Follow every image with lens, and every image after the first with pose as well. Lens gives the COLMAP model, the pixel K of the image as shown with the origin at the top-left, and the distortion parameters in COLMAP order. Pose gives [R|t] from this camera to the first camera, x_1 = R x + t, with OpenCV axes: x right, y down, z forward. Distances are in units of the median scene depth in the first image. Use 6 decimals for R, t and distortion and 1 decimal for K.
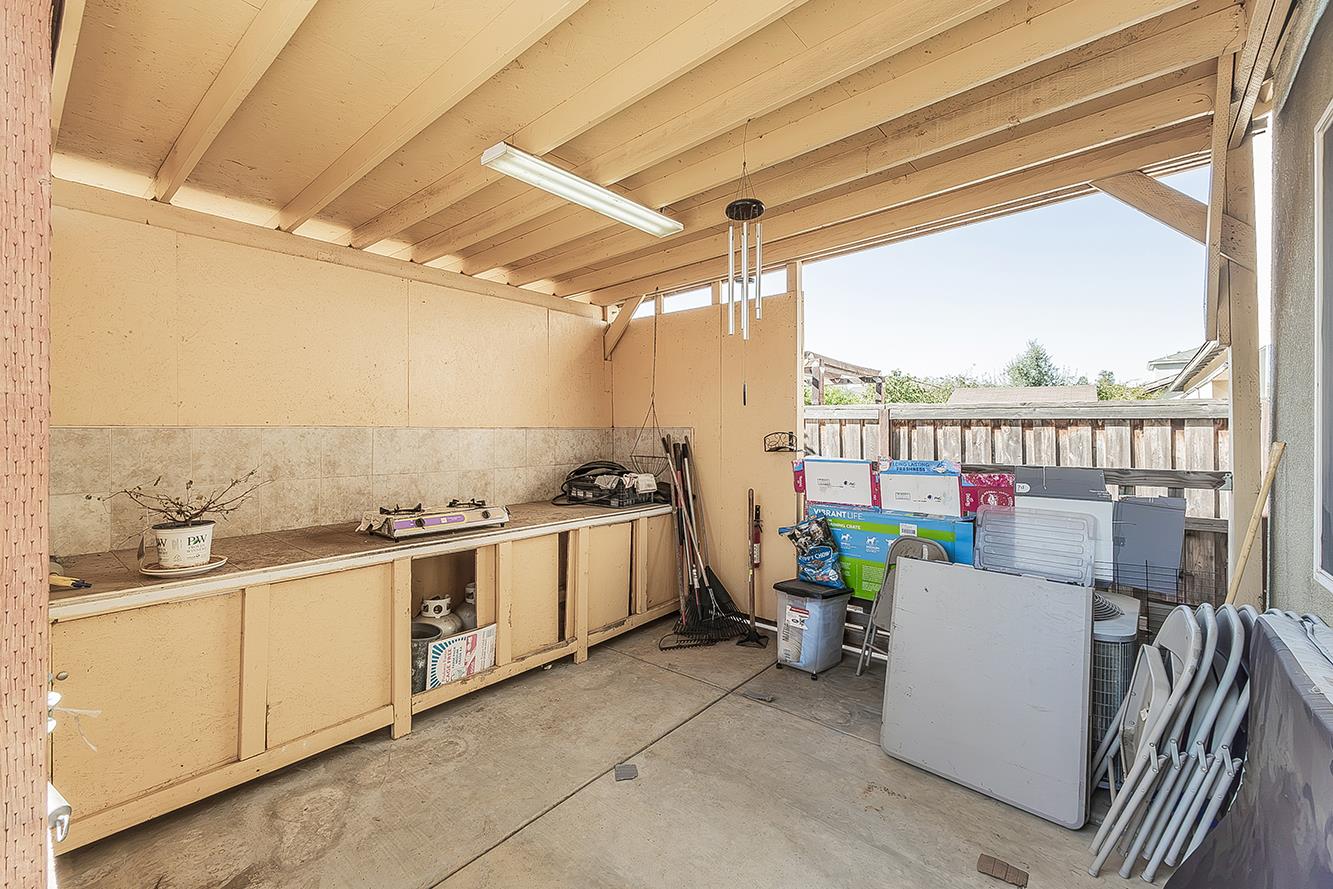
lens RADIAL K [[536.4, 0, 663.0], [0, 536.4, 431.1], [0, 0, 1]] dist [0.001970, -0.000102]
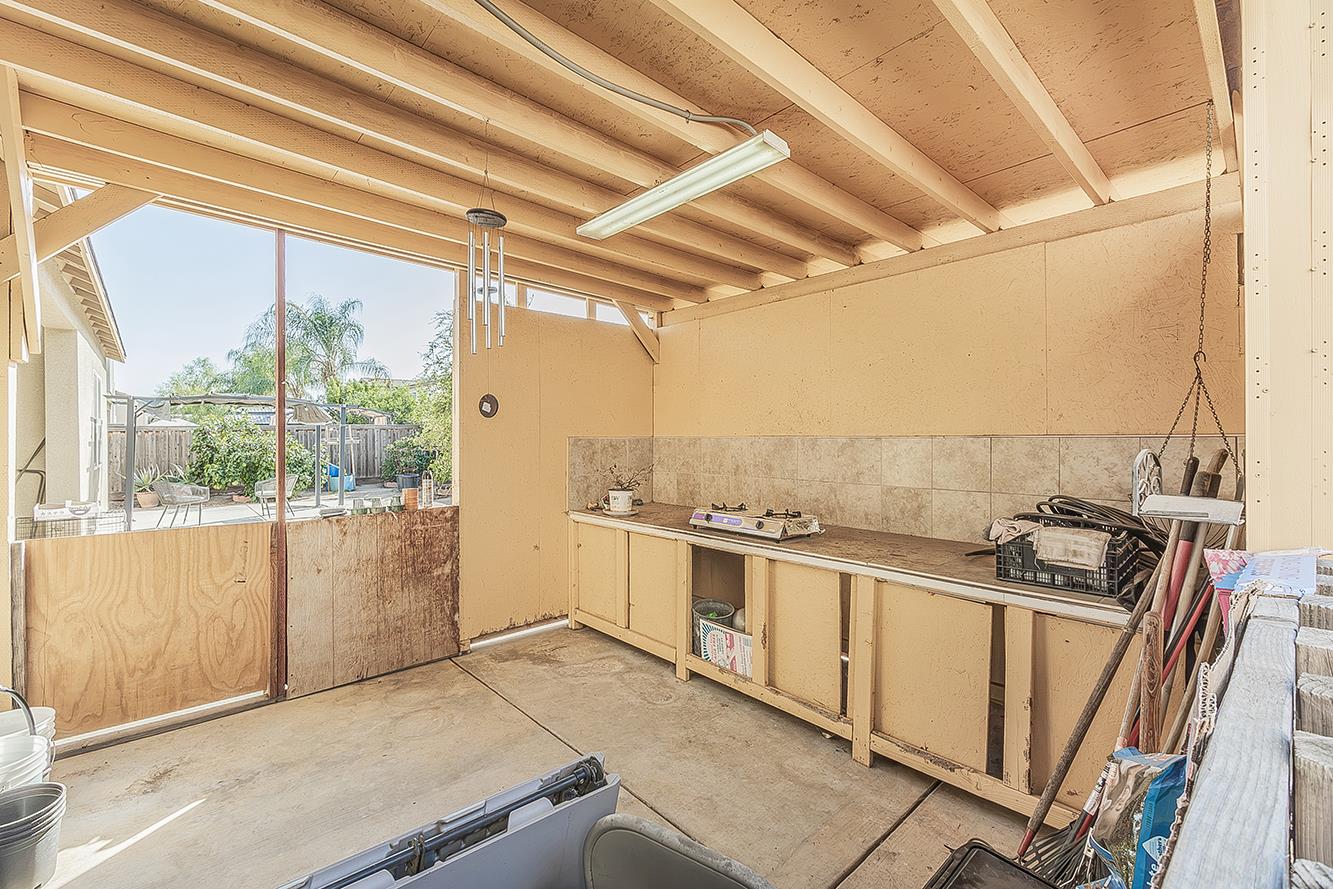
lens RADIAL K [[560.8, 0, 633.4], [0, 560.8, 435.5], [0, 0, 1]] dist [0.012667, 0.000285]
pose [[-0.148645, -0.006669, -0.988868, 0.675289], [-0.000362, 0.999978, -0.006689, -0.001957], [0.988891, -0.000636, -0.148644, 0.854545]]
